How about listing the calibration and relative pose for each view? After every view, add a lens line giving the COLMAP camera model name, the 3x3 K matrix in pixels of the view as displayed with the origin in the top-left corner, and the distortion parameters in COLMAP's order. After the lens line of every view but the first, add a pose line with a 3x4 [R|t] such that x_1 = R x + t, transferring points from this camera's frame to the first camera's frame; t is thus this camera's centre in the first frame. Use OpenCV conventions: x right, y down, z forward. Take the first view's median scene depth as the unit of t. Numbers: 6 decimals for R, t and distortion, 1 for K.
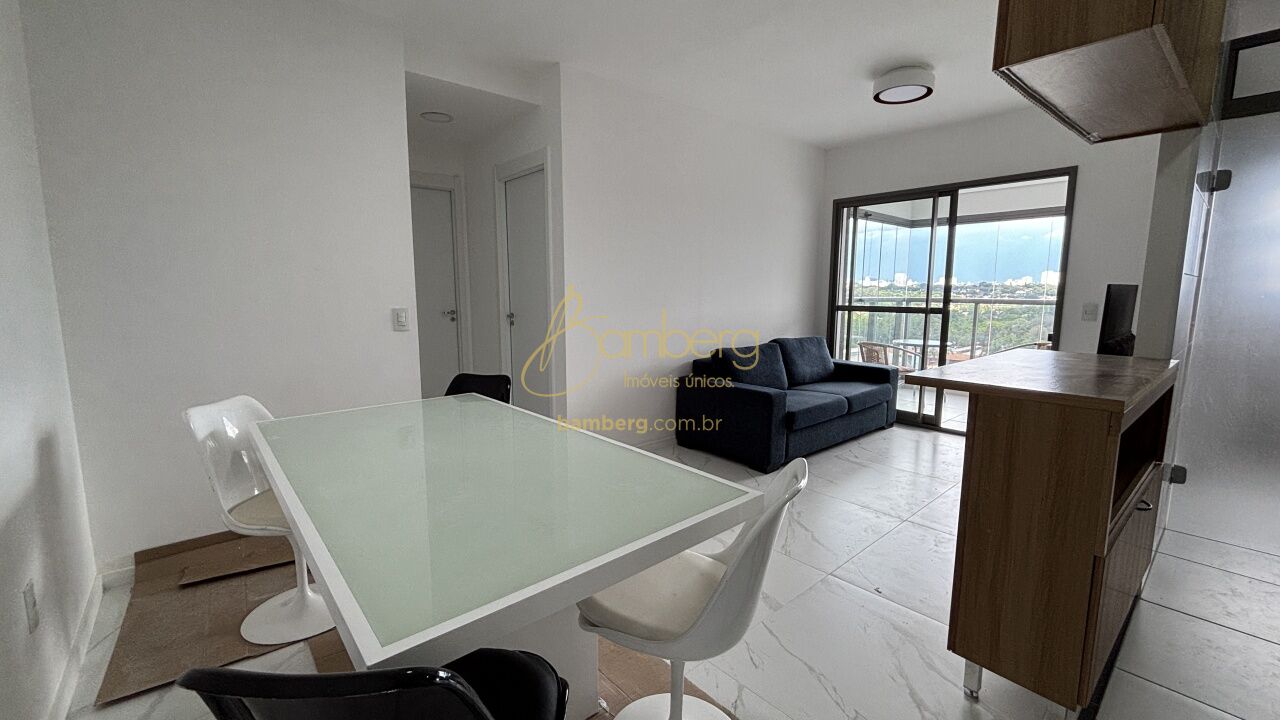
lens RADIAL K [[523.7, 0, 631.0], [0, 523.7, 364.0], [0, 0, 1]] dist [-0.000792, -0.000018]
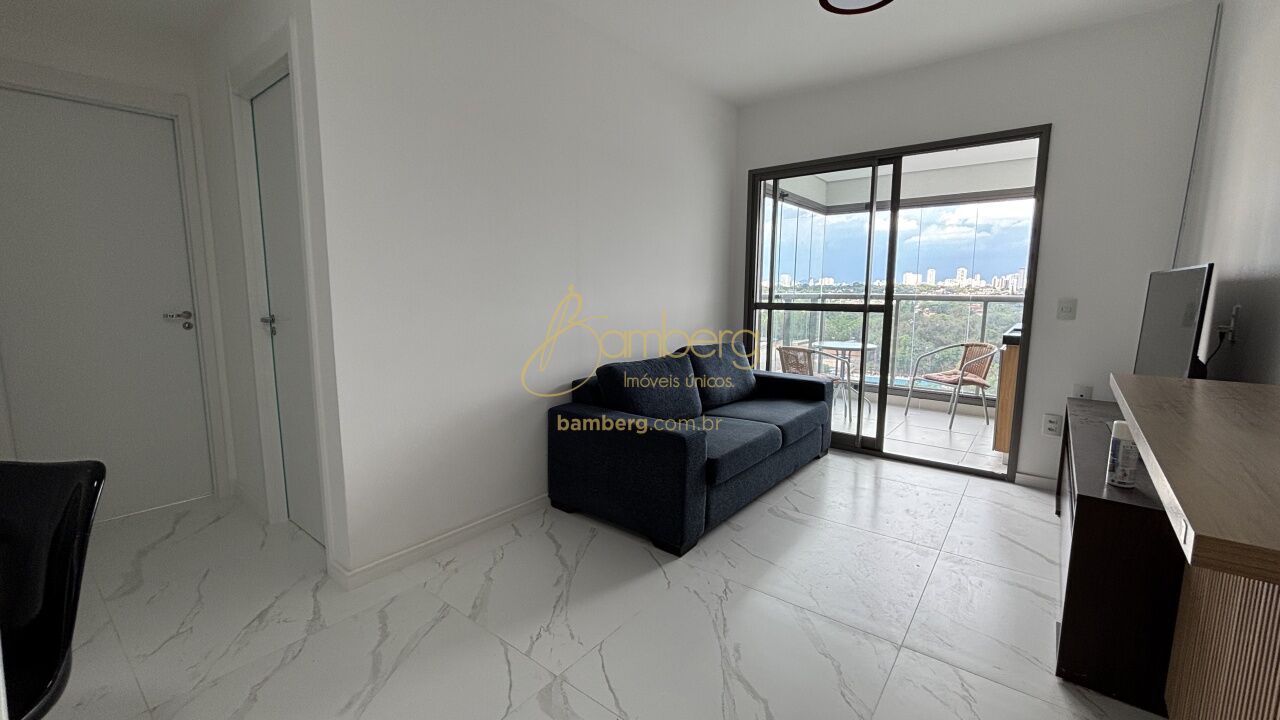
lens RADIAL K [[523.7, 0, 643.0], [0, 523.7, 360.5], [0, 0, 1]] dist [-0.000792, -0.000018]
pose [[0.978692, -0.024281, 0.203895, 0.066828], [0.025124, 0.999683, -0.001545, -0.030090], [-0.203793, 0.006635, 0.978992, 0.285848]]
